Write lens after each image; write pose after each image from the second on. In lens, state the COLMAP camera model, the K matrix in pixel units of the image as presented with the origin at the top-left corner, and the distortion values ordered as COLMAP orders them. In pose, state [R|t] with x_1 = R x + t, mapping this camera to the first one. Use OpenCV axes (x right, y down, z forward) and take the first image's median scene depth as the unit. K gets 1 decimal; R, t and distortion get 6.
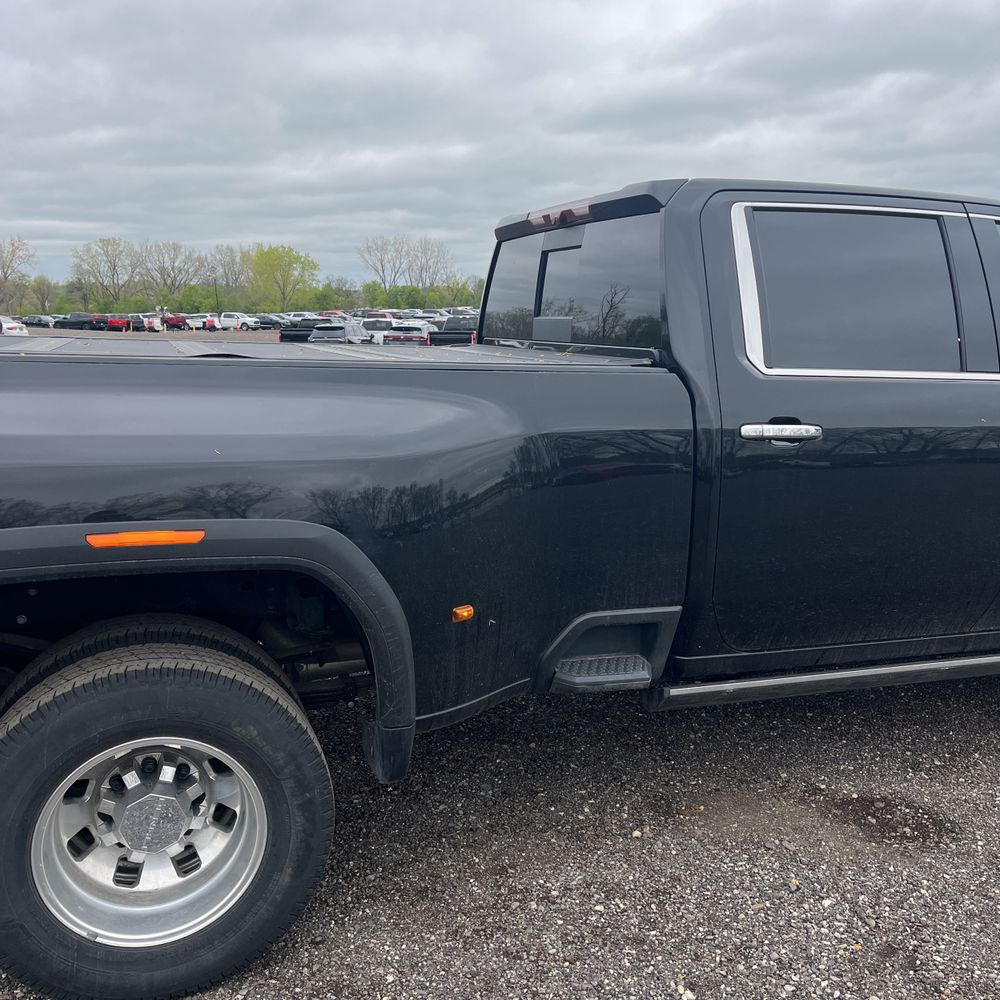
lens RADIAL K [[998.6, 0, 500.0], [0, 998.6, 500.0], [0, 0, 1]] dist [0.037668, -0.025996]
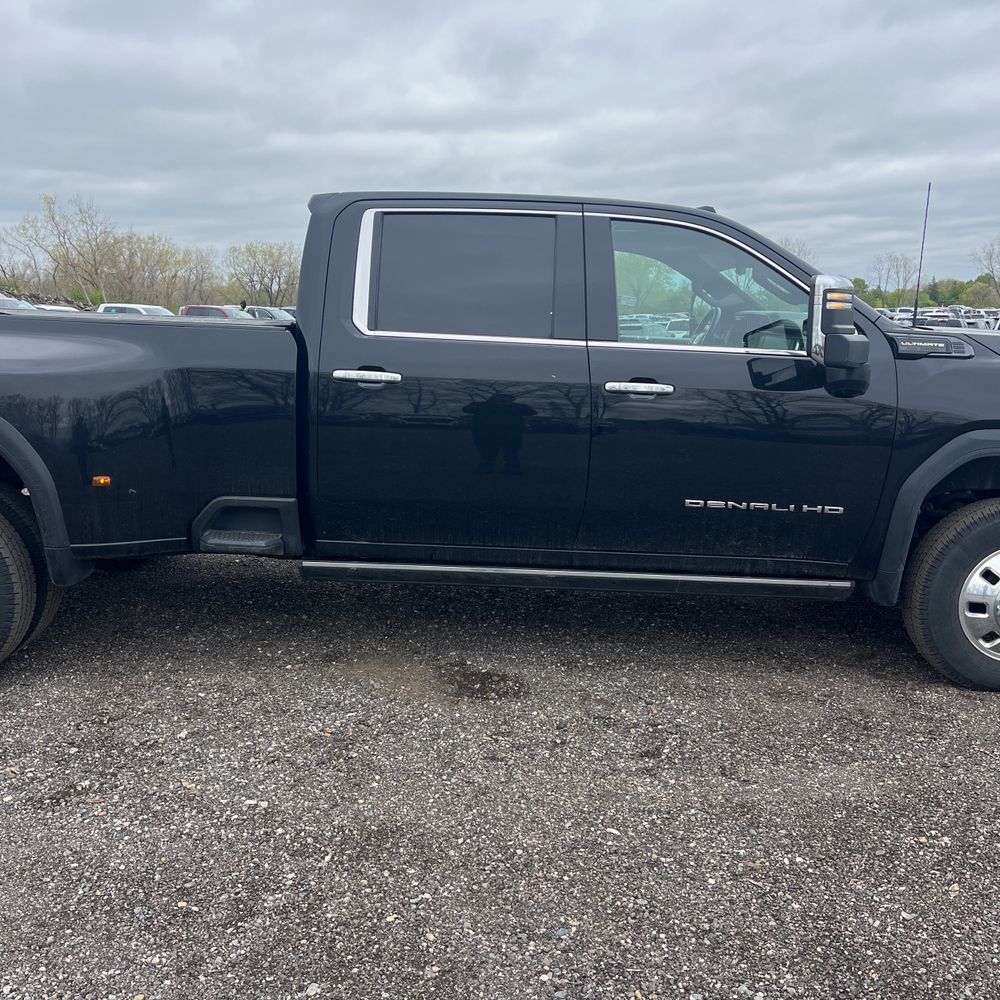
lens RADIAL K [[998.0, 0, 512.5], [0, 998.0, 502.9], [0, 0, 1]] dist [0.052645, -0.049393]
pose [[0.943421, 0.066099, -0.324944, 0.883995], [-0.066318, 0.997744, 0.010412, 0.073643], [0.324899, 0.011726, 0.945676, -0.218367]]
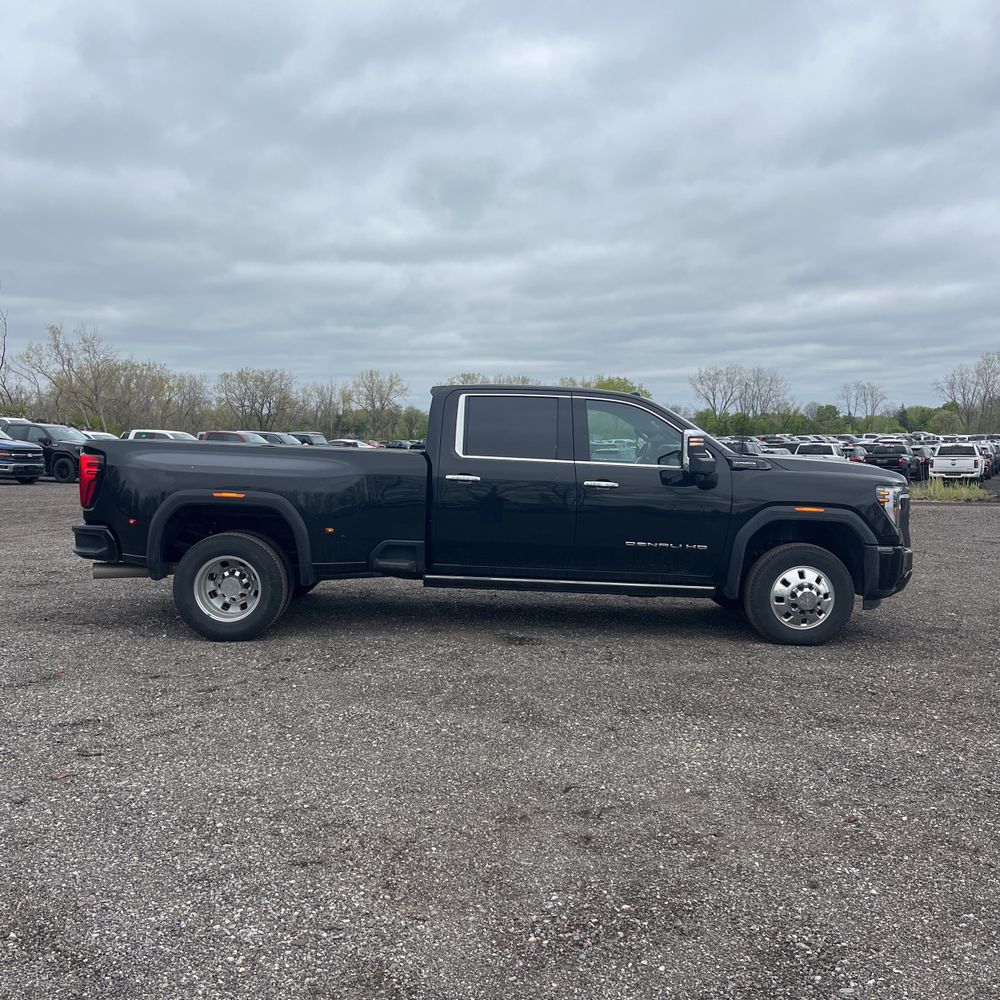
lens RADIAL K [[998.0, 0, 512.5], [0, 998.0, 502.9], [0, 0, 1]] dist [0.052645, -0.049393]
pose [[0.949061, 0.027815, -0.313863, 1.196955], [-0.065886, 0.991595, -0.111350, 0.275298], [0.308128, 0.126358, 0.942916, -1.417610]]
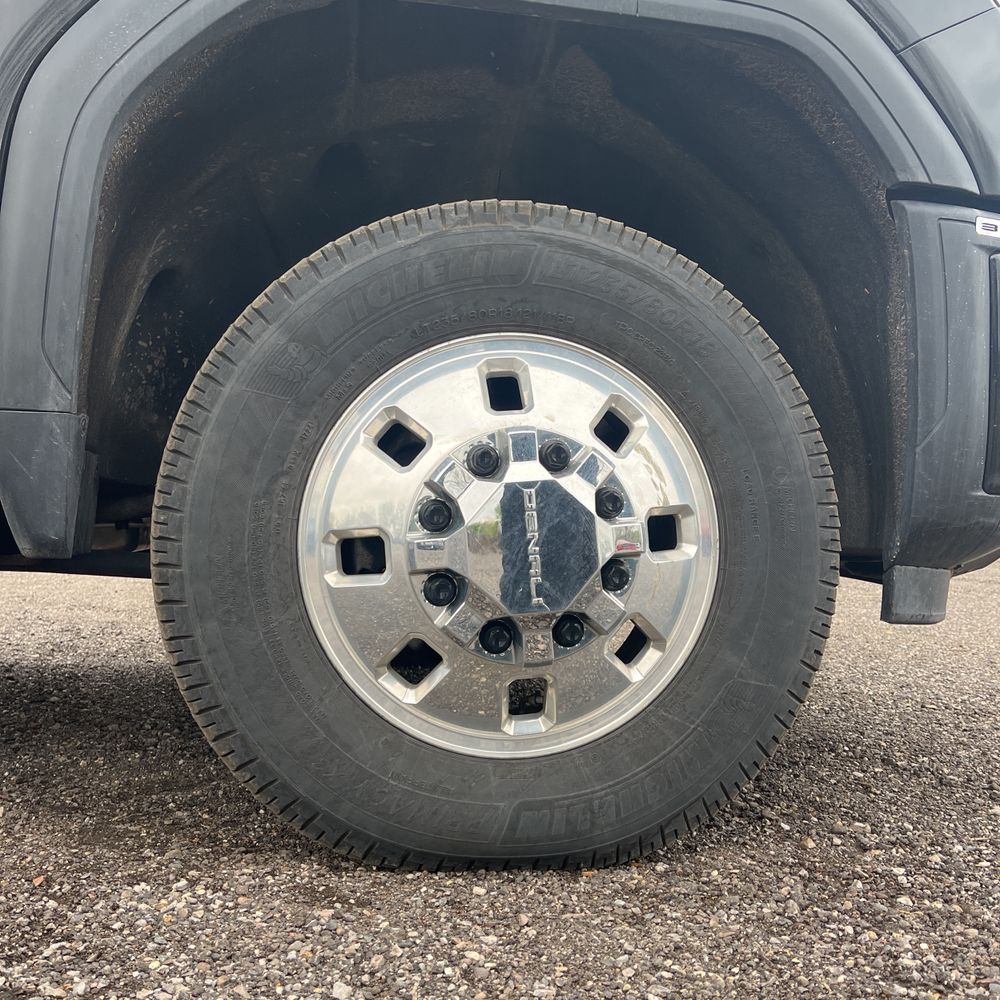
lens RADIAL K [[998.0, 0, 512.5], [0, 998.0, 502.9], [0, 0, 1]] dist [0.052645, -0.049393]
pose [[0.981152, 0.008986, -0.193027, 1.176173], [-0.048008, 0.978934, -0.198454, 0.242208], [0.187177, 0.203981, 0.960914, 0.927621]]
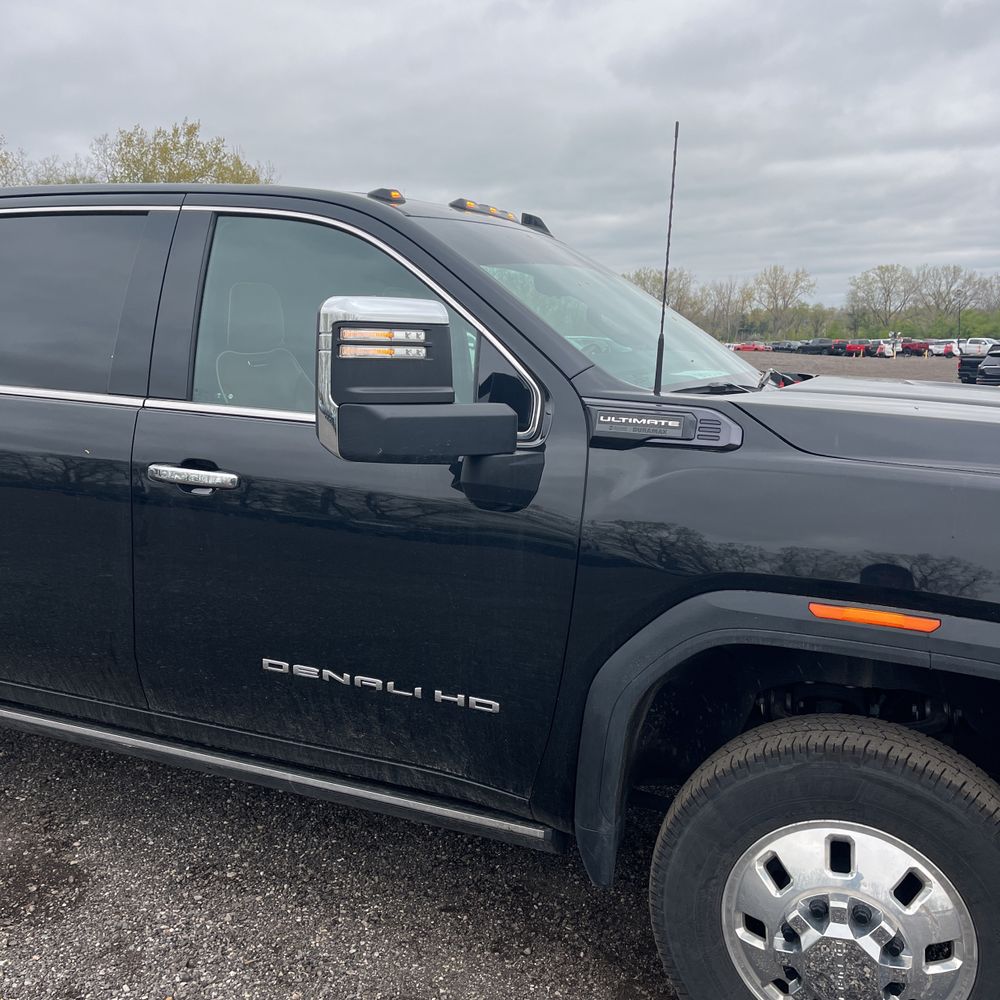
lens RADIAL K [[998.0, 0, 512.5], [0, 998.0, 502.9], [0, 0, 1]] dist [0.052645, -0.049393]
pose [[0.754124, 0.110143, -0.647430, 1.346258], [-0.124703, 0.991916, 0.023495, -0.104730], [0.644784, 0.063019, 0.761762, 0.613591]]
